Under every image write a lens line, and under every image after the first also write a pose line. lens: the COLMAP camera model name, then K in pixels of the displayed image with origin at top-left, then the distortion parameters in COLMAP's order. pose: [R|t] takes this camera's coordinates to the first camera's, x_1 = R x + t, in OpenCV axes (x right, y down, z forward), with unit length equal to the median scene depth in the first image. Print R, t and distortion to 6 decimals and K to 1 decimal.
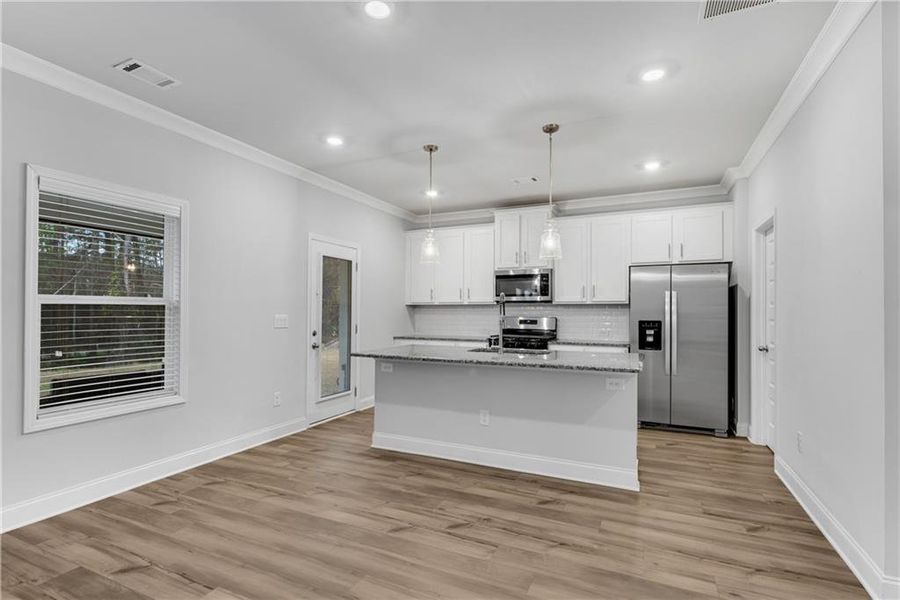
lens RADIAL K [[439.2, 0, 445.9], [0, 439.2, 308.2], [0, 0, 1]] dist [0.005058, -0.000102]
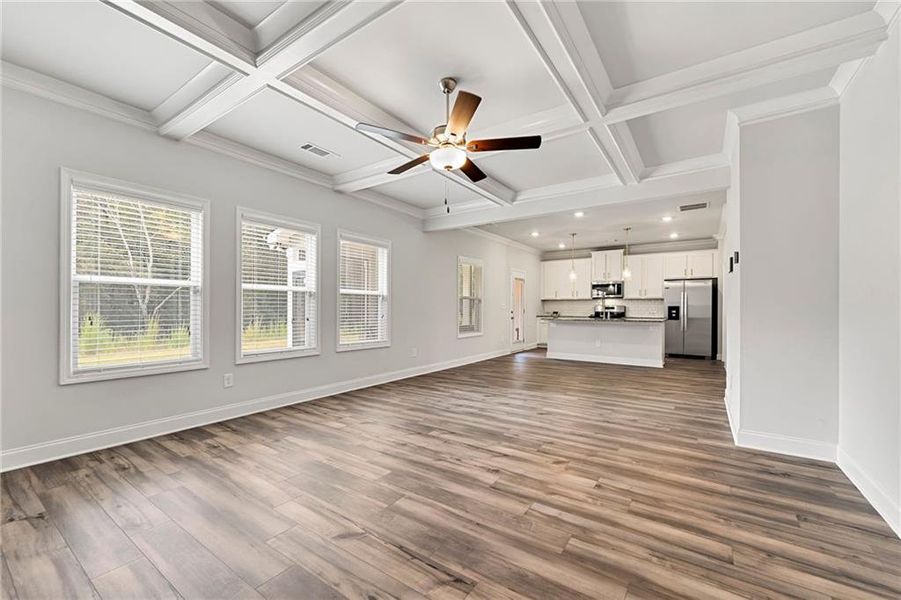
lens RADIAL K [[369.4, 0, 447.4], [0, 369.4, 310.1], [0, 0, 1]] dist [-0.000460, 0.000440]
pose [[0.985862, 0.002354, -0.167543, -0.329801], [0.000430, 0.999863, 0.016575, 0.017029], [0.167559, -0.016412, 0.985725, -0.987521]]
